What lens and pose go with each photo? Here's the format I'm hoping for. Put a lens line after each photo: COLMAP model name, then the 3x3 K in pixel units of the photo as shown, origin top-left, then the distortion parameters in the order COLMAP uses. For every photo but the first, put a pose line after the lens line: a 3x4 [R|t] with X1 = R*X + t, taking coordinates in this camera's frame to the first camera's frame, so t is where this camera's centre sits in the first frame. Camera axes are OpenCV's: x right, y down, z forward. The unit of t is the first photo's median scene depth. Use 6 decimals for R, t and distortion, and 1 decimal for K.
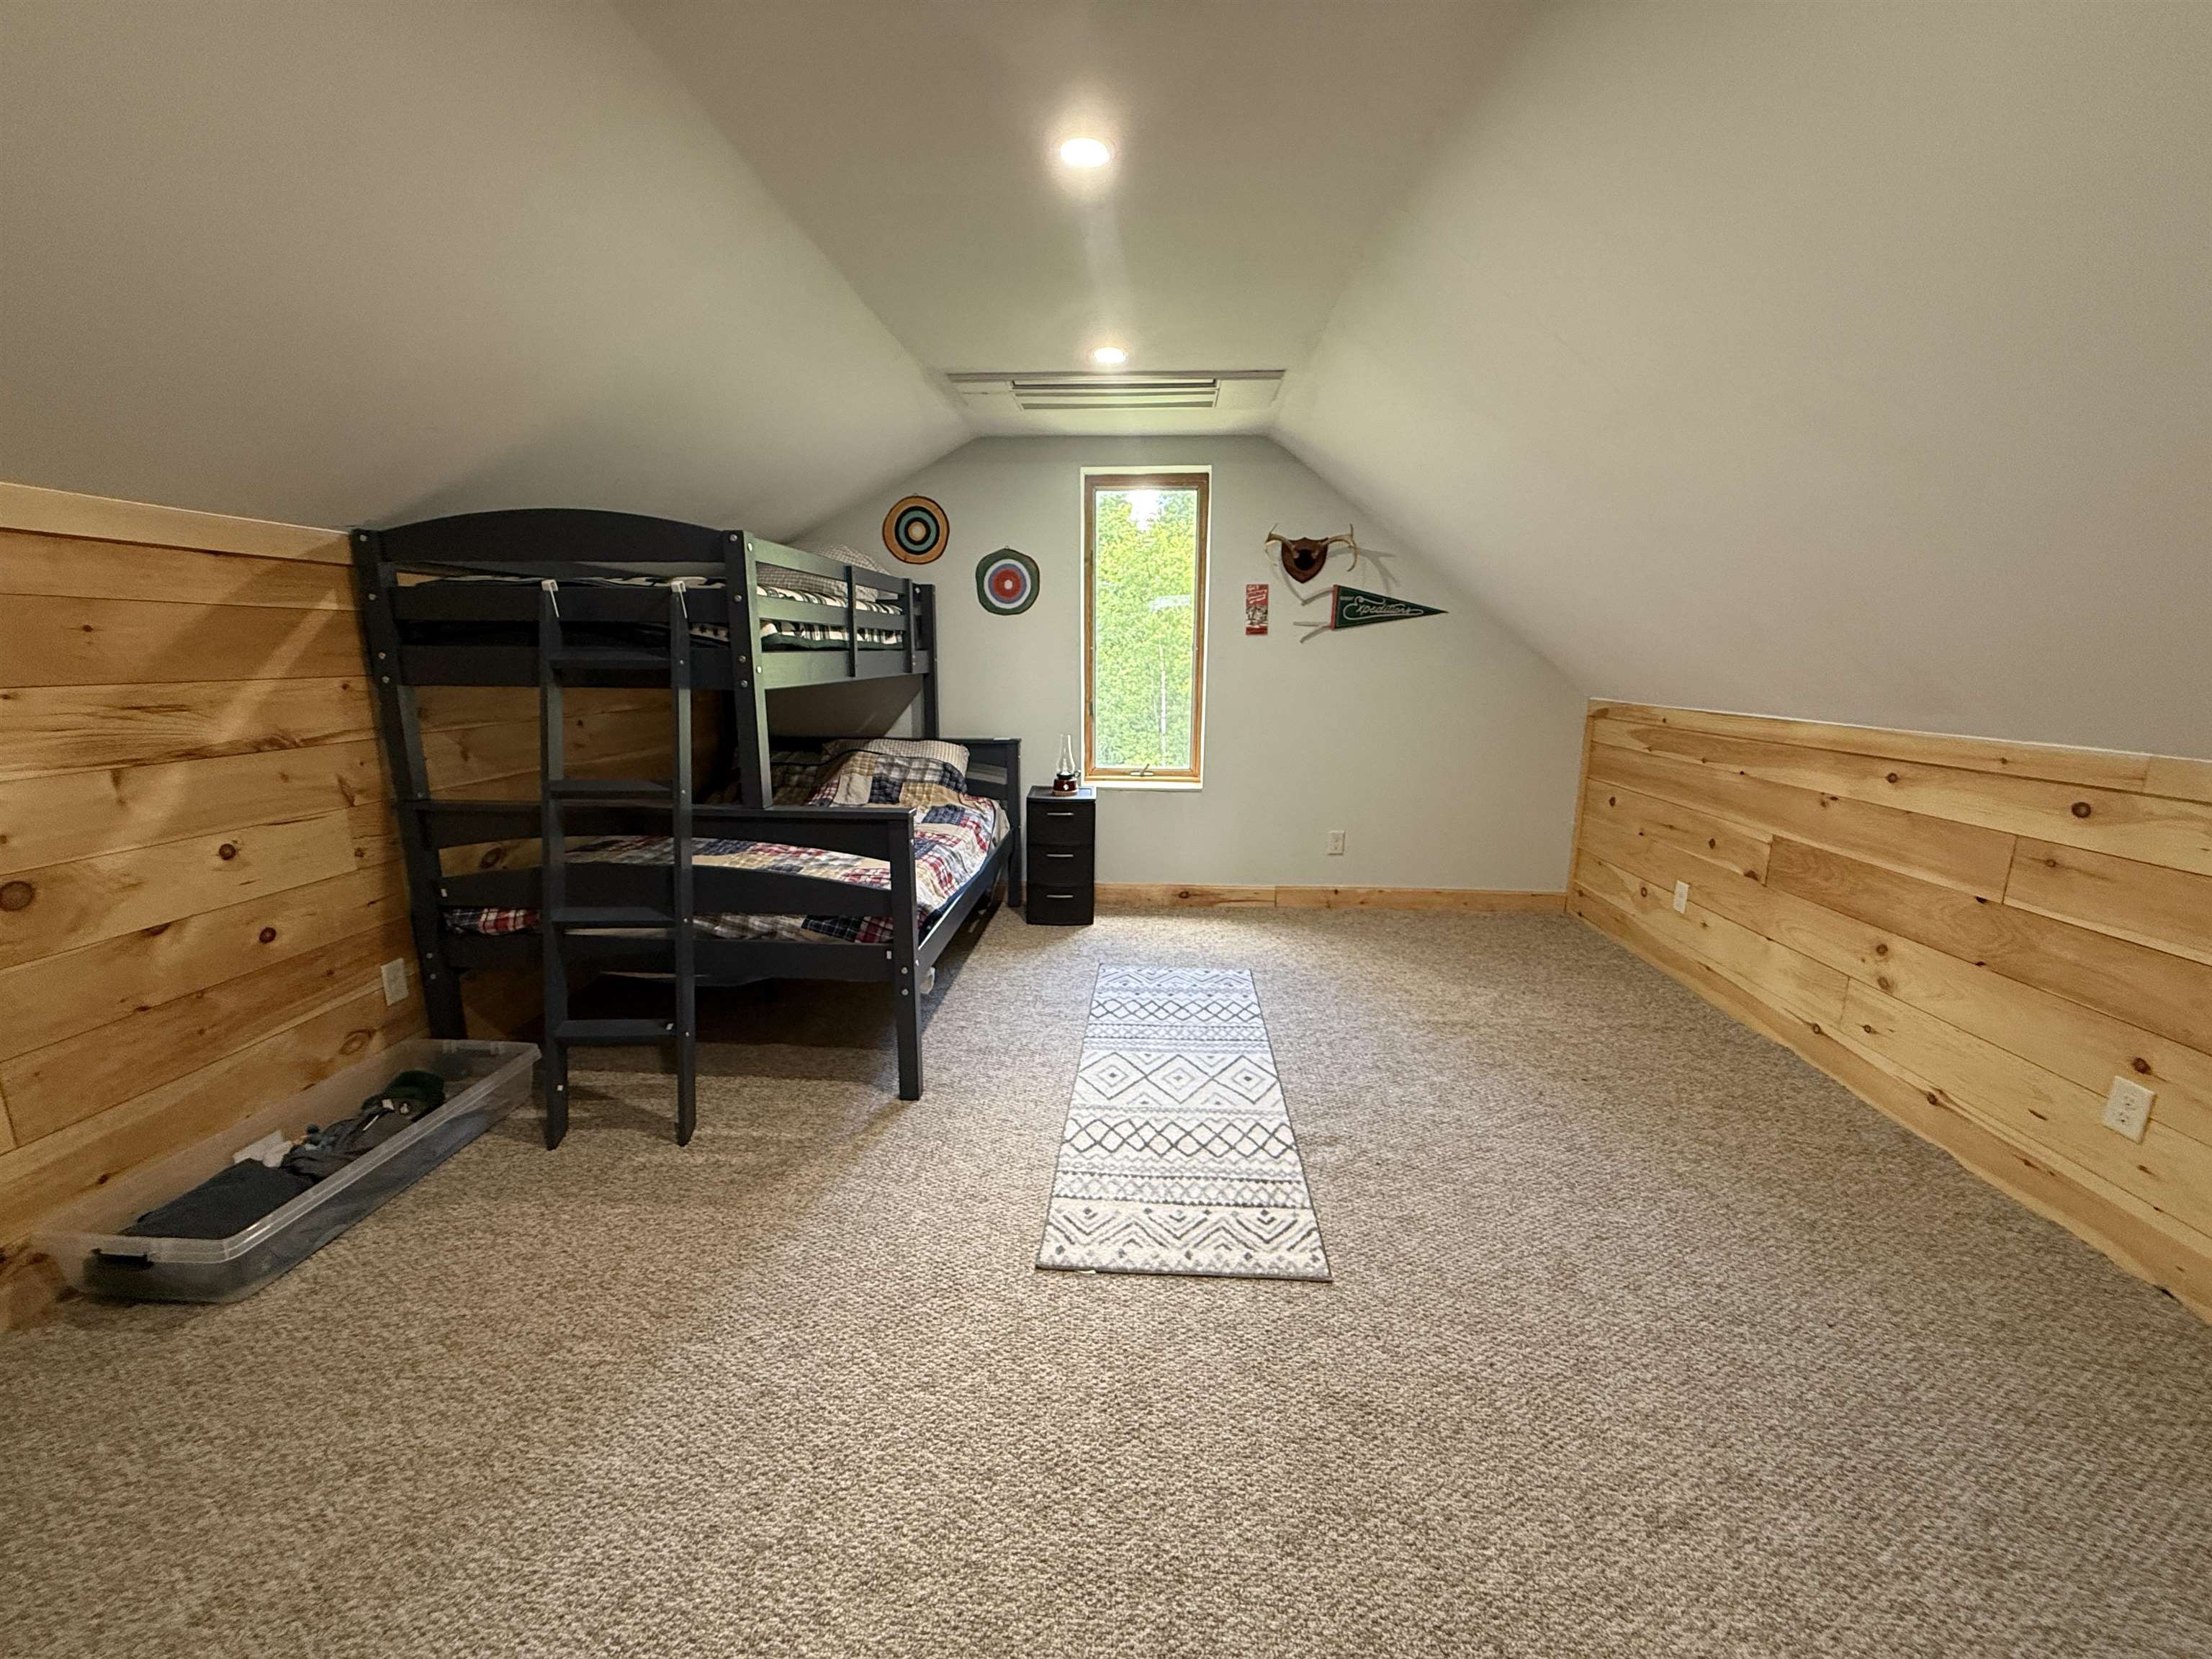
lens RADIAL K [[877.3, 0, 1106.9], [0, 877.3, 830.3], [0, 0, 1]] dist [0.011112, -0.002091]
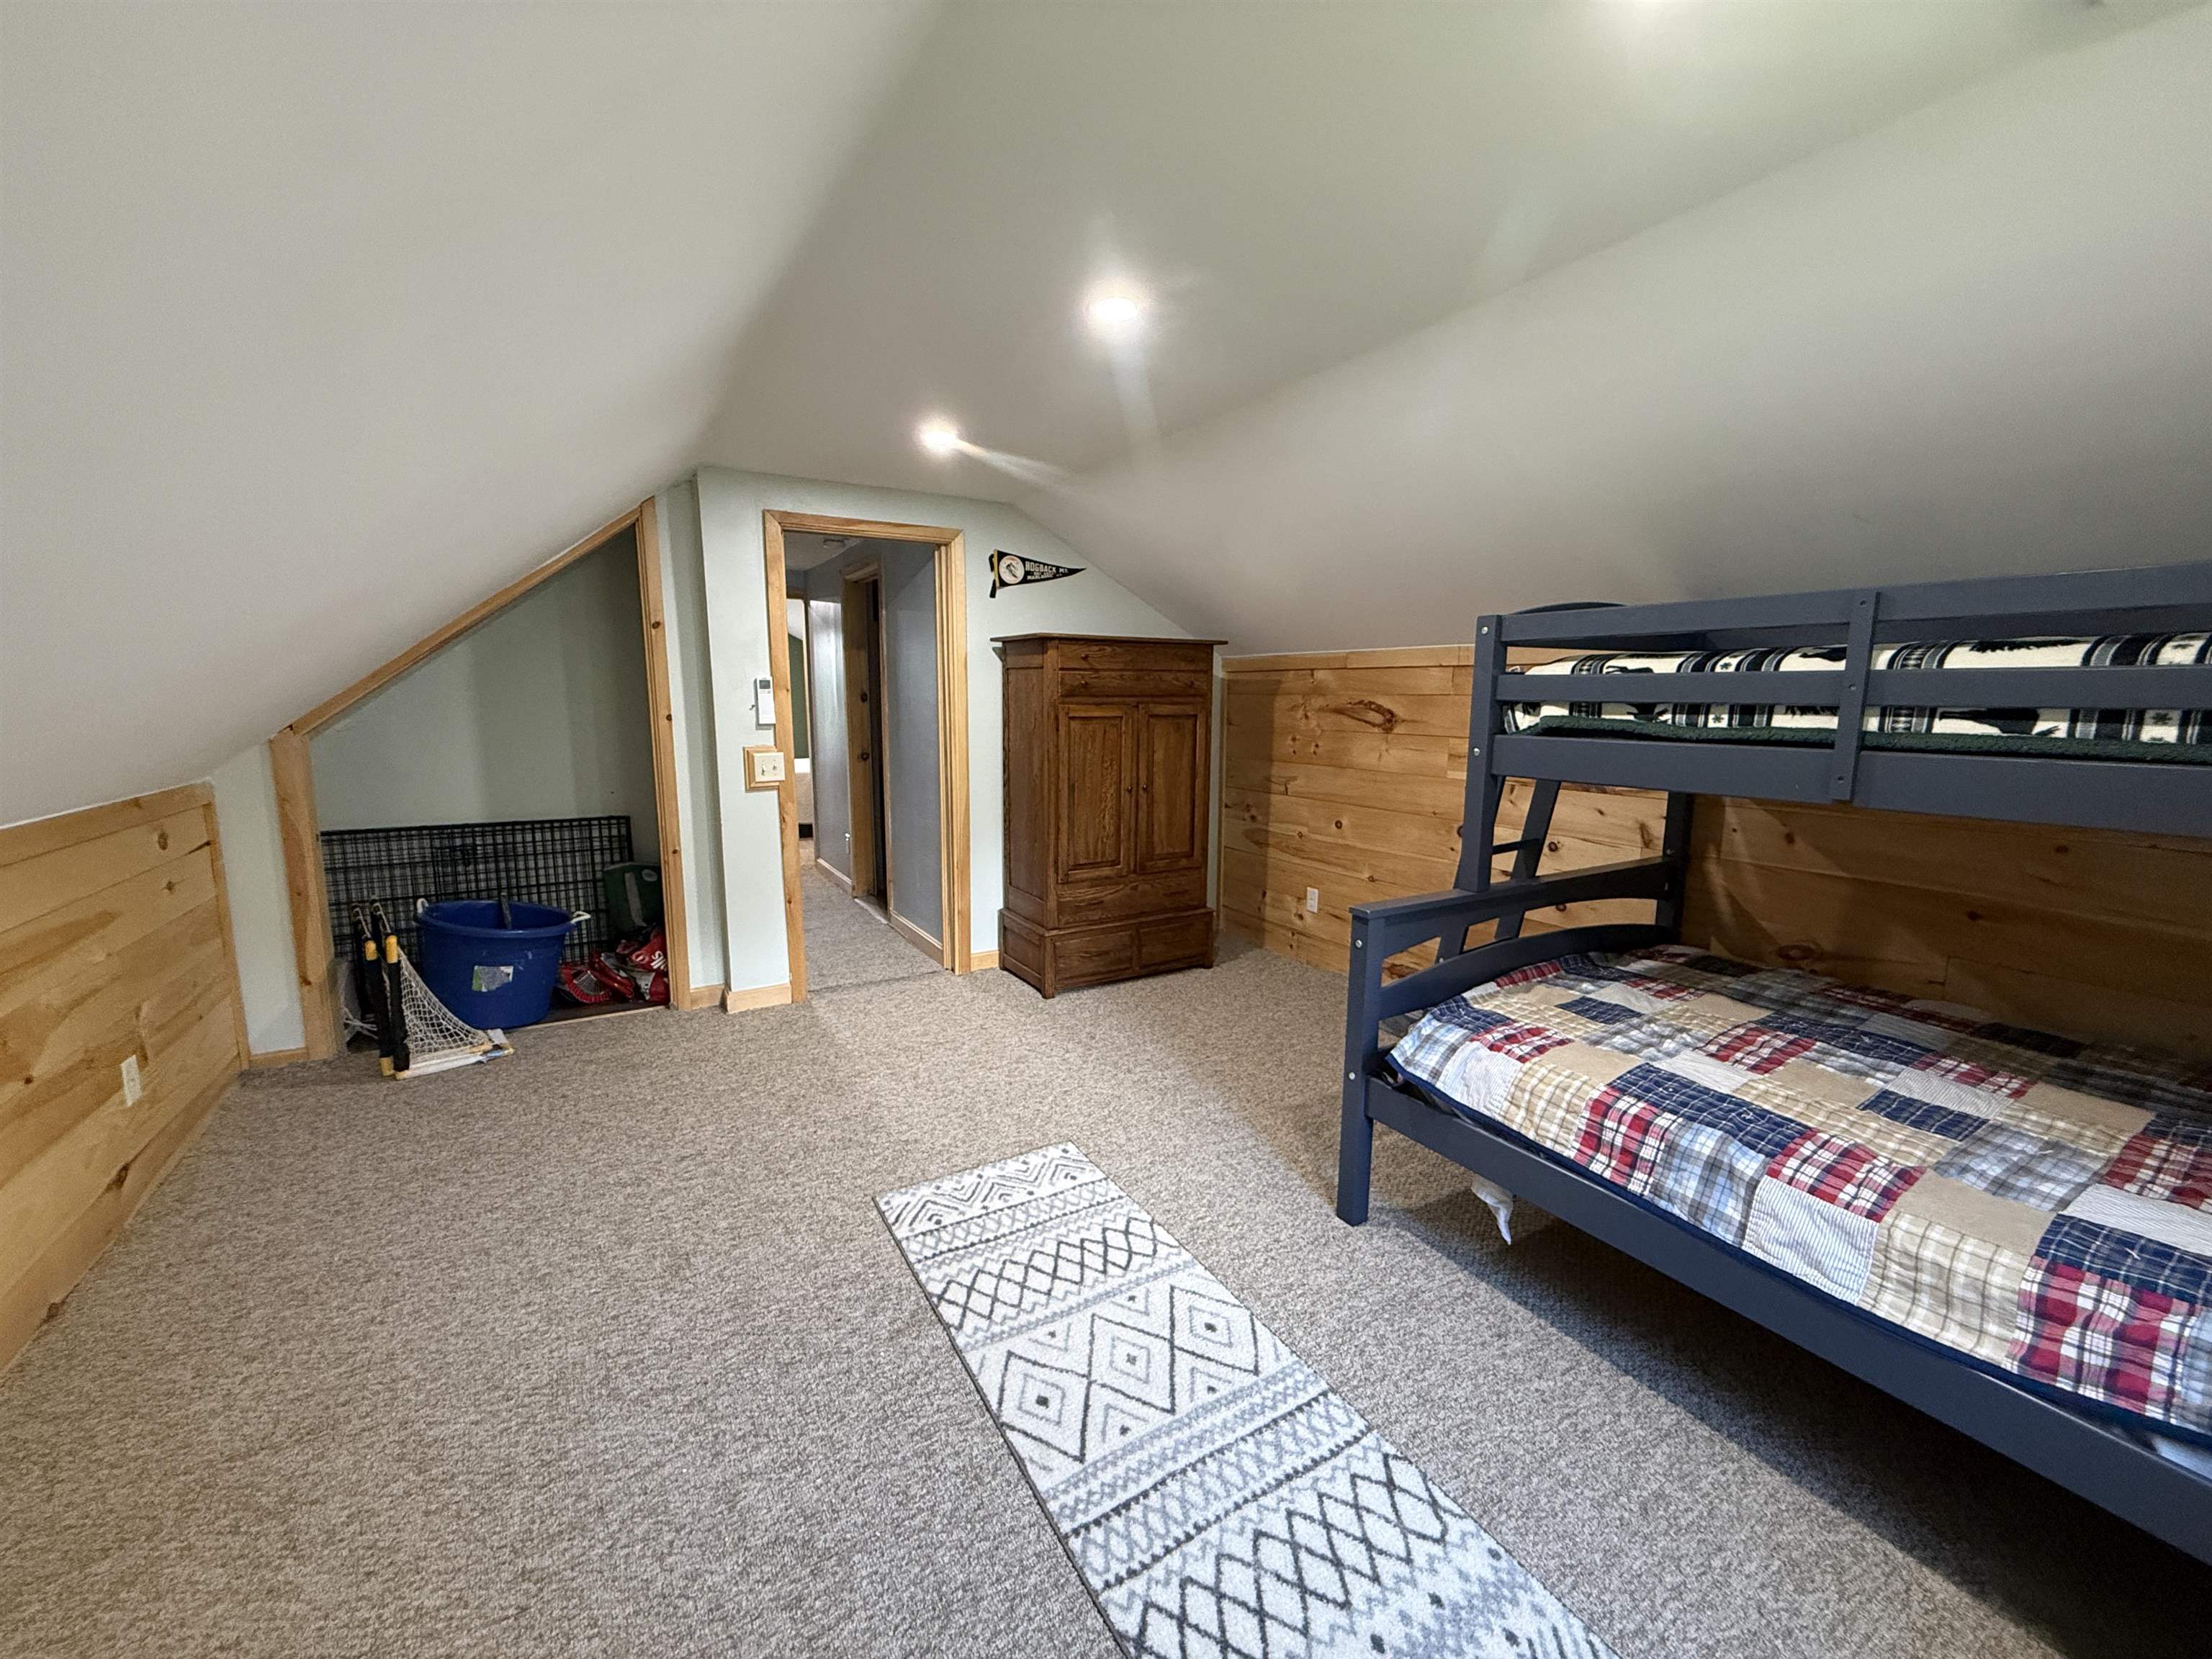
lens RADIAL K [[877.3, 0, 1104.2], [0, 877.3, 825.1], [0, 0, 1]] dist [0.011112, -0.002091]
pose [[-0.829164, 0.075128, -0.553934, 0.520232], [-0.122590, 0.942368, 0.311310, -0.373098], [0.545397, 0.326034, -0.772168, 1.605685]]
